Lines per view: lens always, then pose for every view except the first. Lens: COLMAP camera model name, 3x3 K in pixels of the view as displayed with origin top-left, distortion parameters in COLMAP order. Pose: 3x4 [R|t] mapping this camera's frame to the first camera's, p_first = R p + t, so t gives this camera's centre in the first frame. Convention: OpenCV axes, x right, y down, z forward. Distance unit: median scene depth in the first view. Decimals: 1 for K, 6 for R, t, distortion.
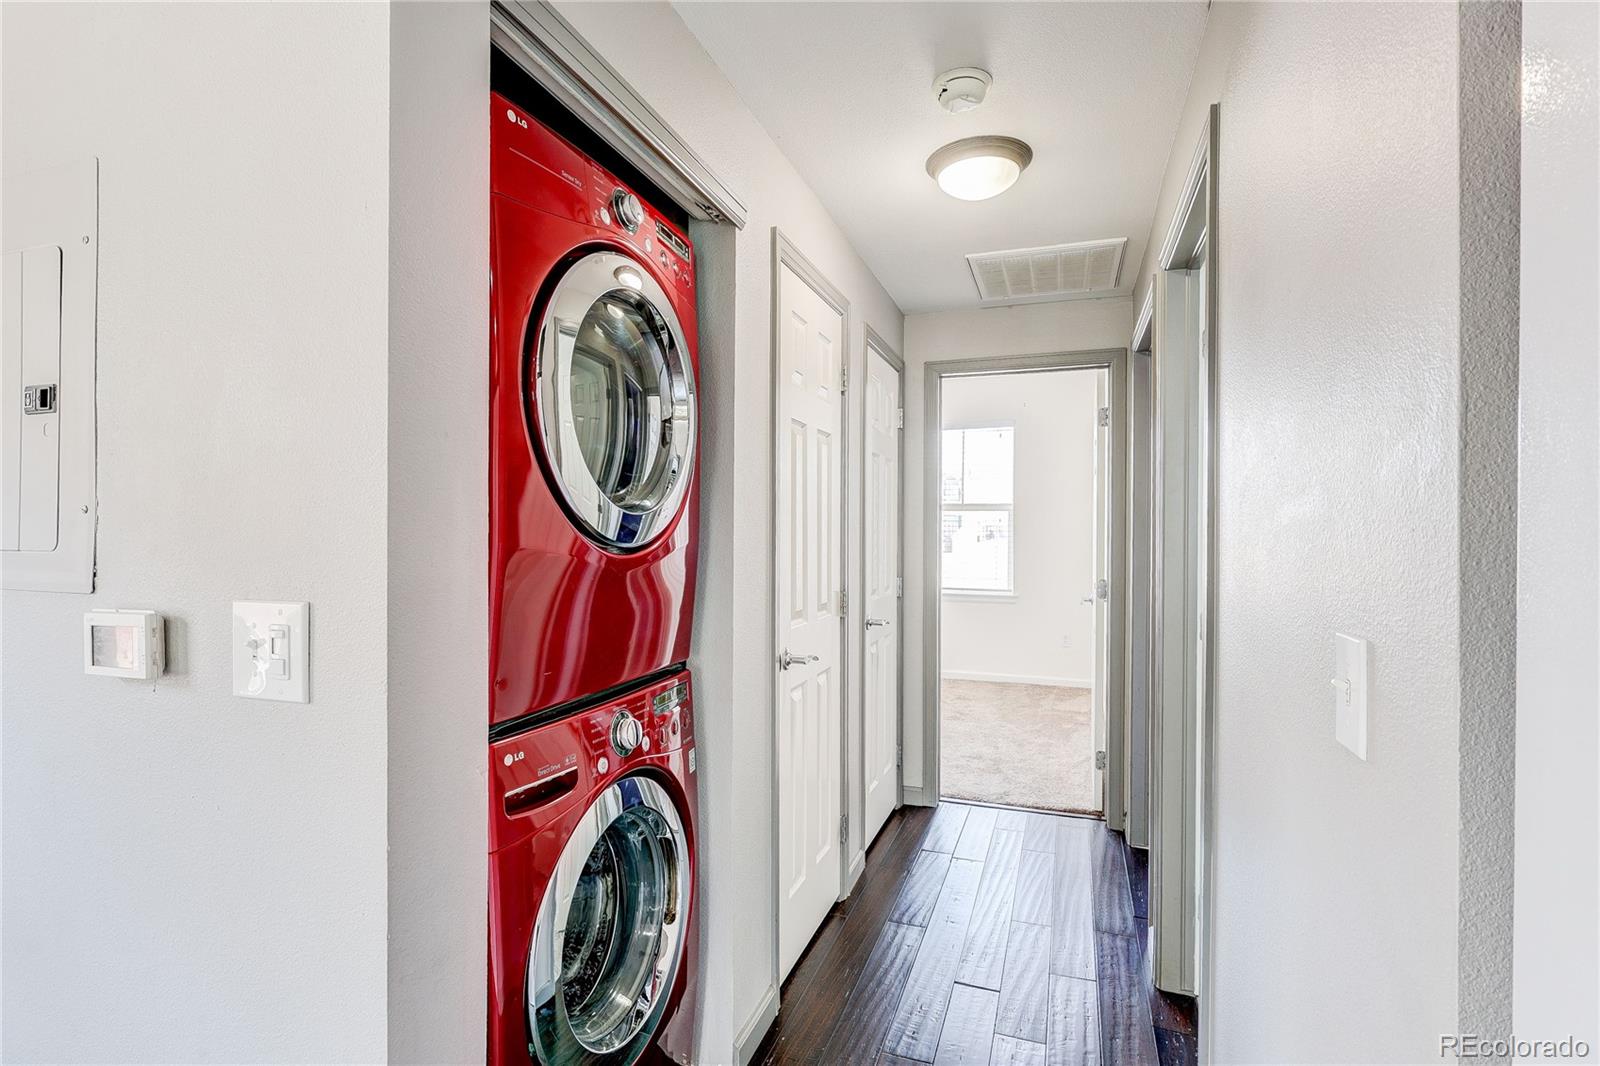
lens RADIAL K [[753.6, 0, 812.5], [0, 753.6, 529.7], [0, 0, 1]] dist [-0.004519, 0.000090]
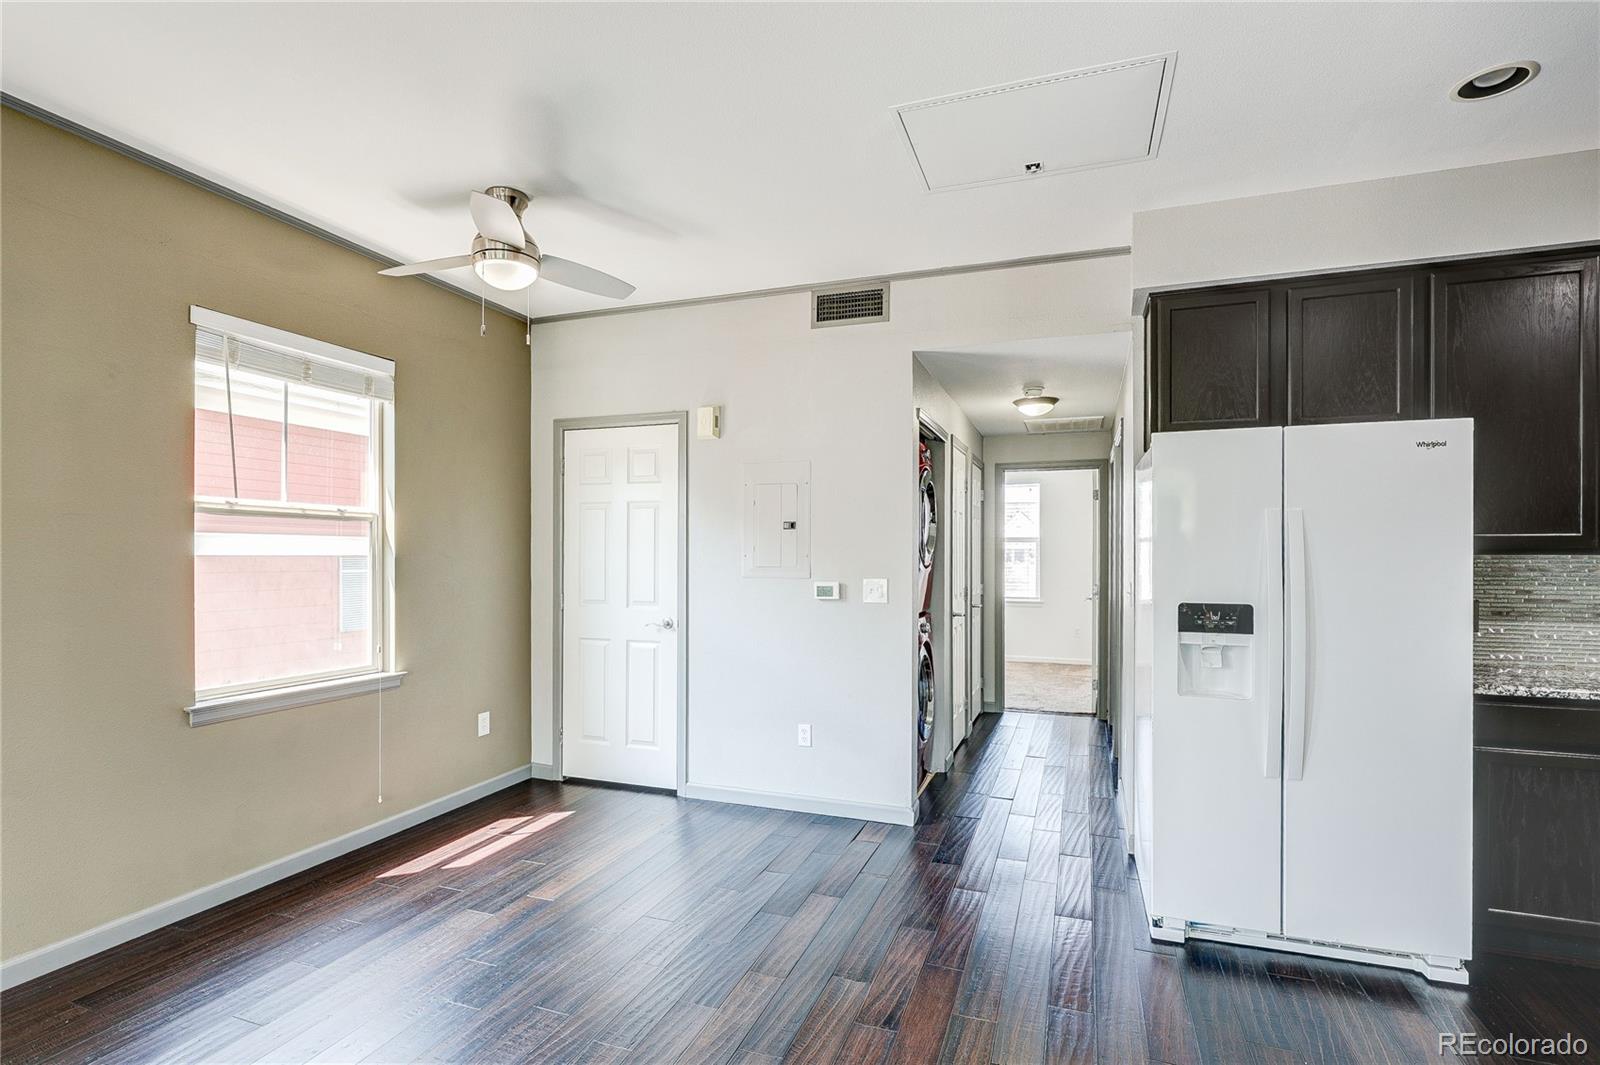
lens RADIAL K [[753.6, 0, 802.8], [0, 753.6, 557.4], [0, 0, 1]] dist [-0.004519, 0.000090]
pose [[0.999608, -0.005121, -0.027507, -0.267001], [0.005235, 0.999978, 0.004080, -0.010325], [0.027485, -0.004223, 0.999613, -0.822020]]
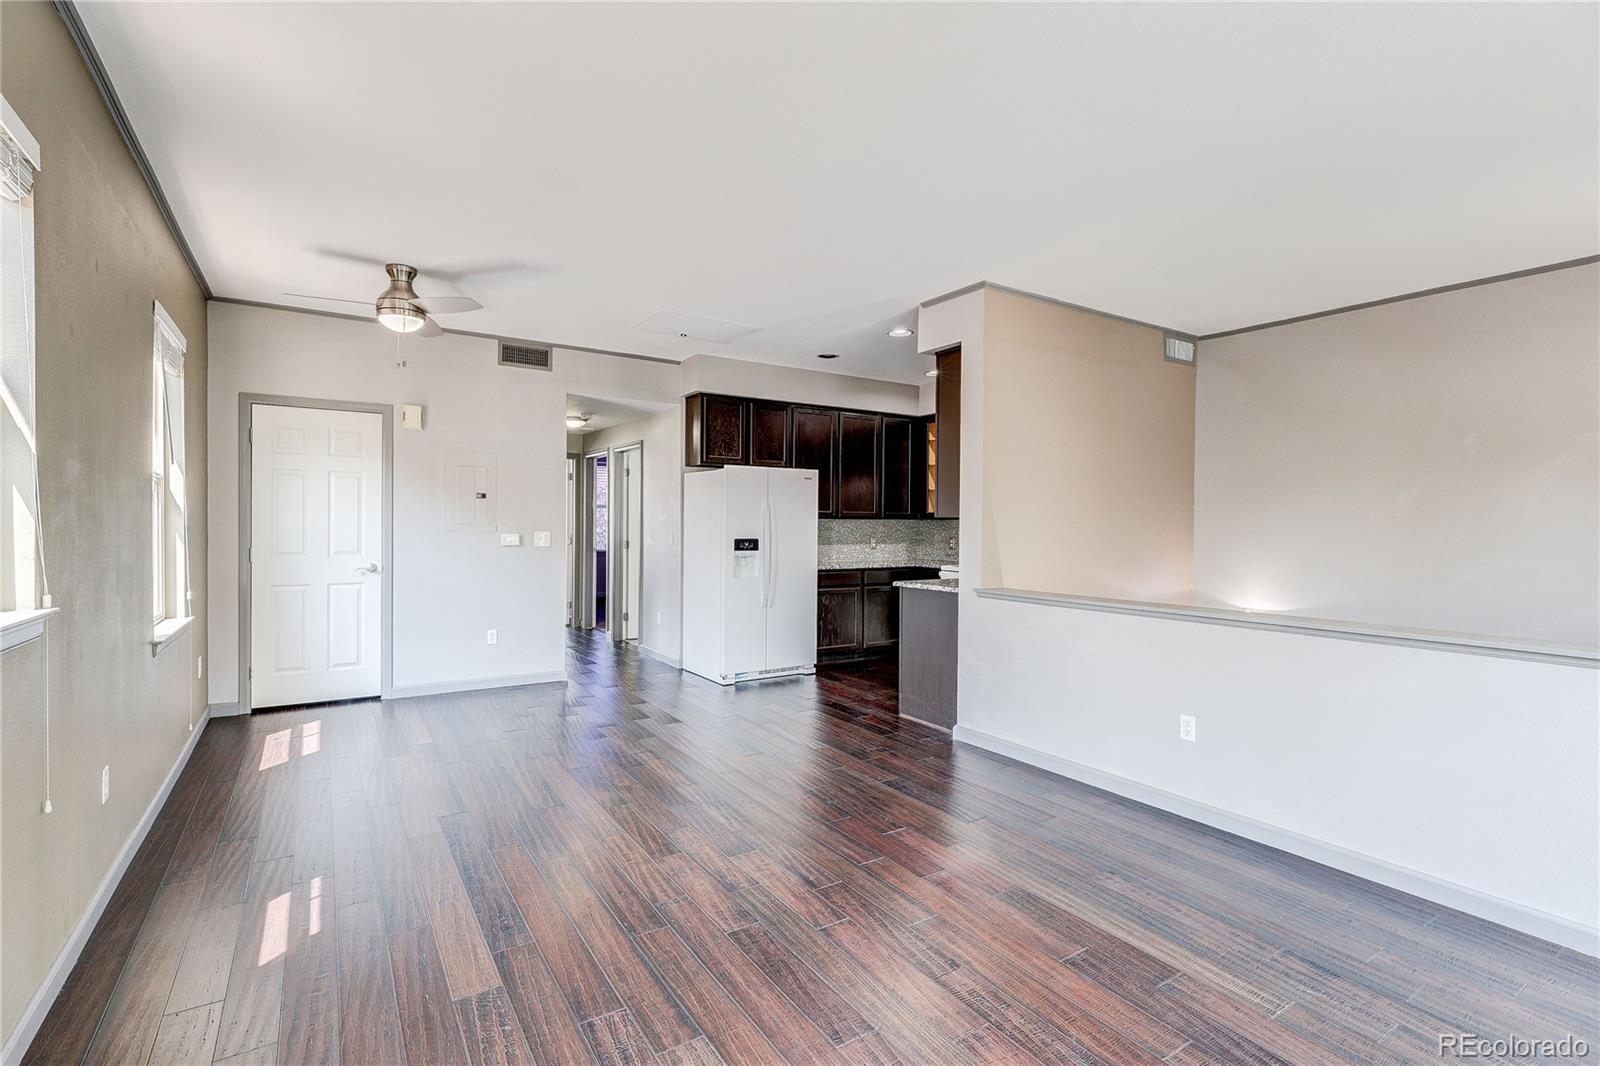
lens RADIAL K [[753.6, 0, 819.5], [0, 753.6, 529.8], [0, 0, 1]] dist [-0.004519, 0.000090]
pose [[0.618565, -0.009927, 0.785671, -1.160589], [-0.007602, 0.999798, 0.018618, -0.015686], [-0.785697, -0.017489, 0.618364, -1.302699]]
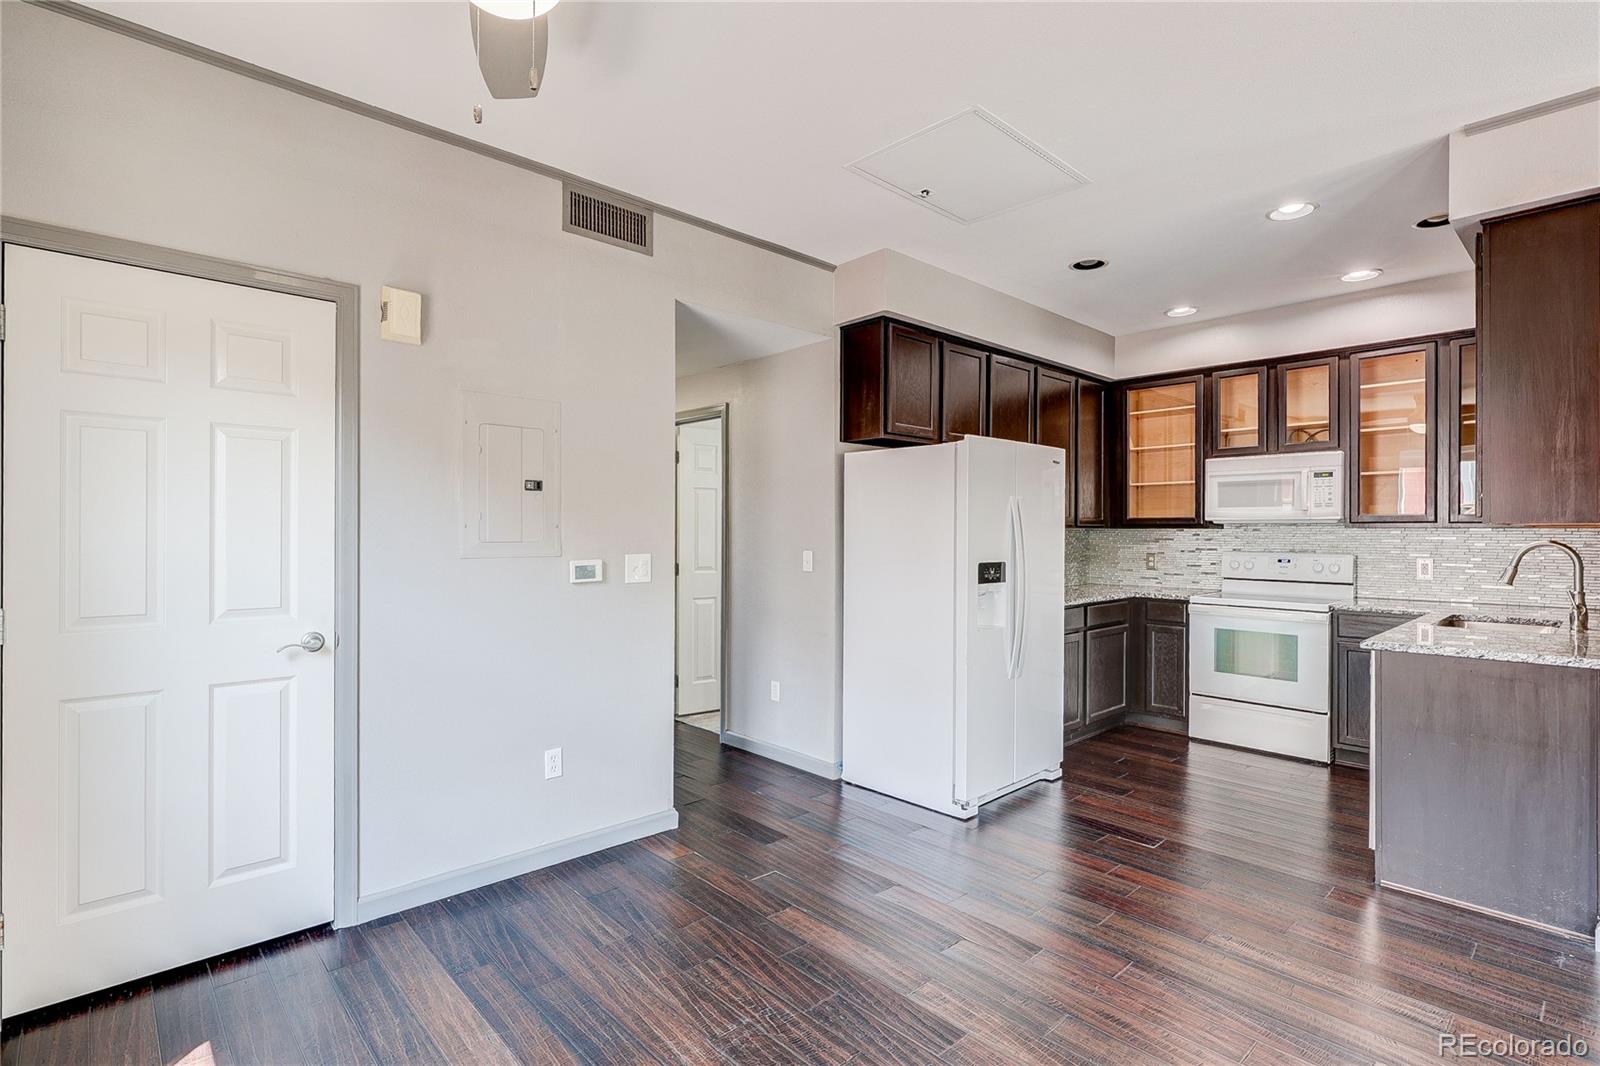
lens RADIAL K [[753.6, 0, 807.8], [0, 753.6, 533.4], [0, 0, 1]] dist [-0.004519, 0.000090]
pose [[0.487542, -0.007589, 0.873066, -0.899079], [-0.001154, 0.999956, 0.009336, -0.009103], [-0.873099, -0.005560, 0.487512, -0.363692]]
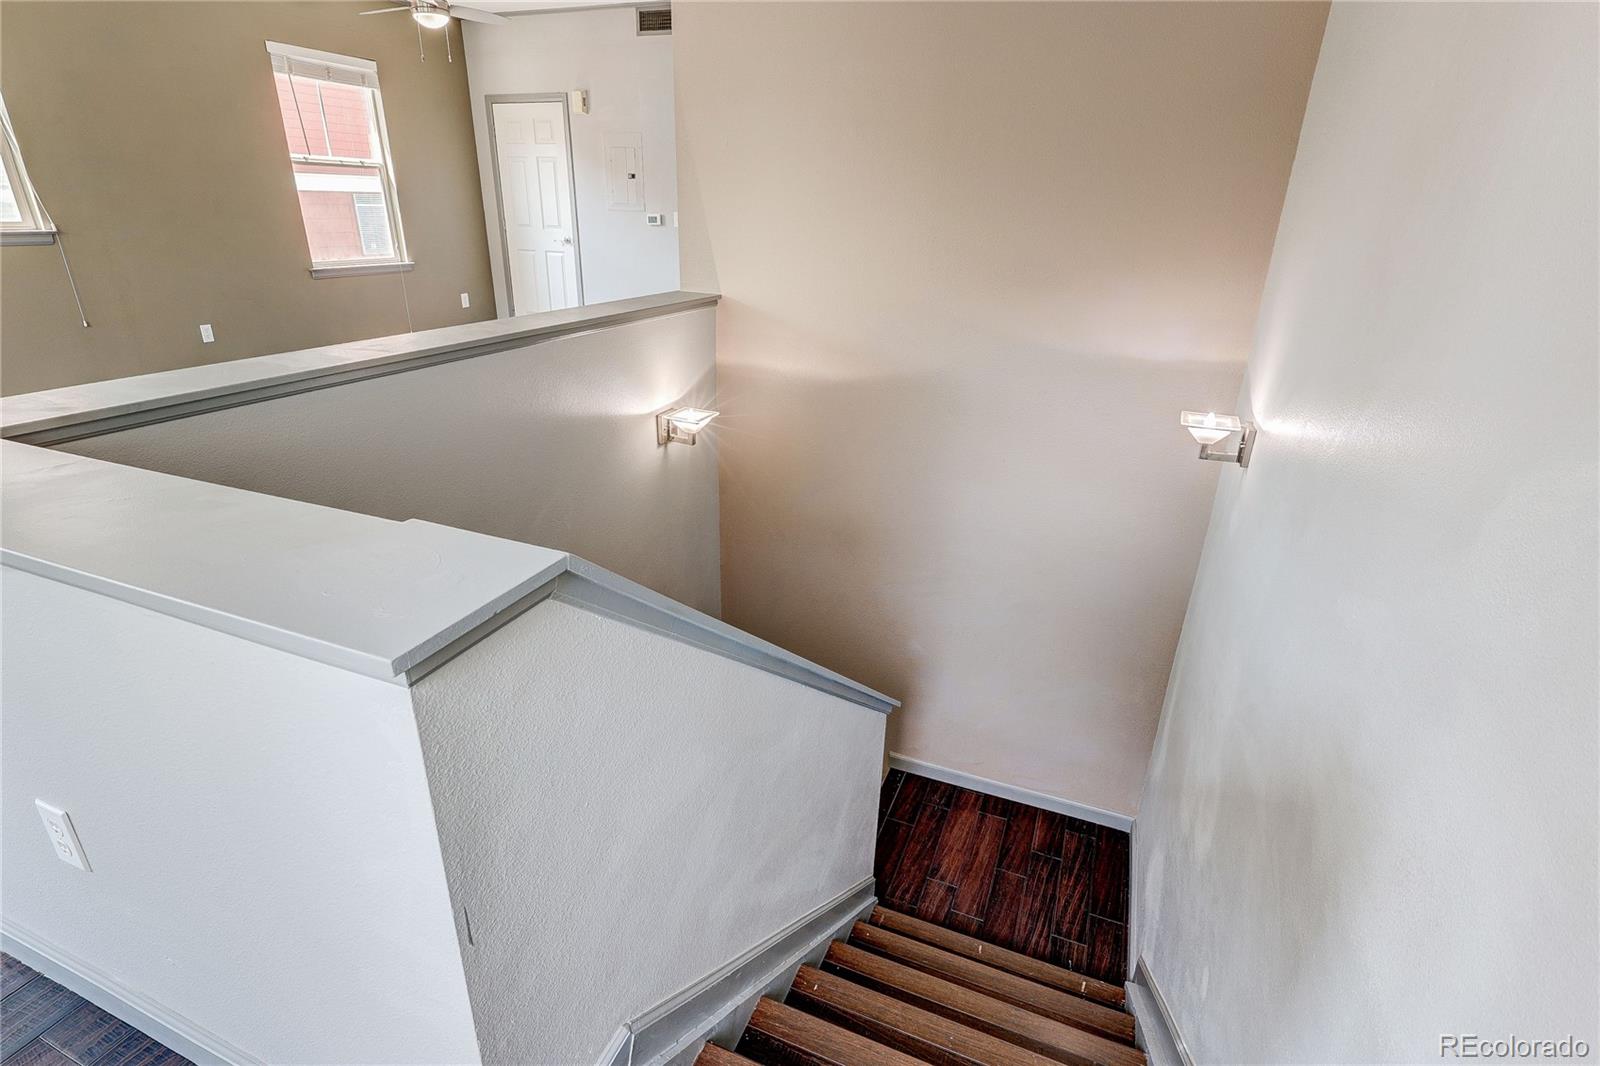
lens RADIAL K [[753.6, 0, 791.0], [0, 753.6, 519.1], [0, 0, 1]] dist [-0.004519, 0.000090]
pose [[0.997539, 0.041481, -0.056527, 0.208410], [-0.016482, 0.922356, 0.385989, 0.002590], [0.068150, -0.384108, 0.920770, -1.678311]]
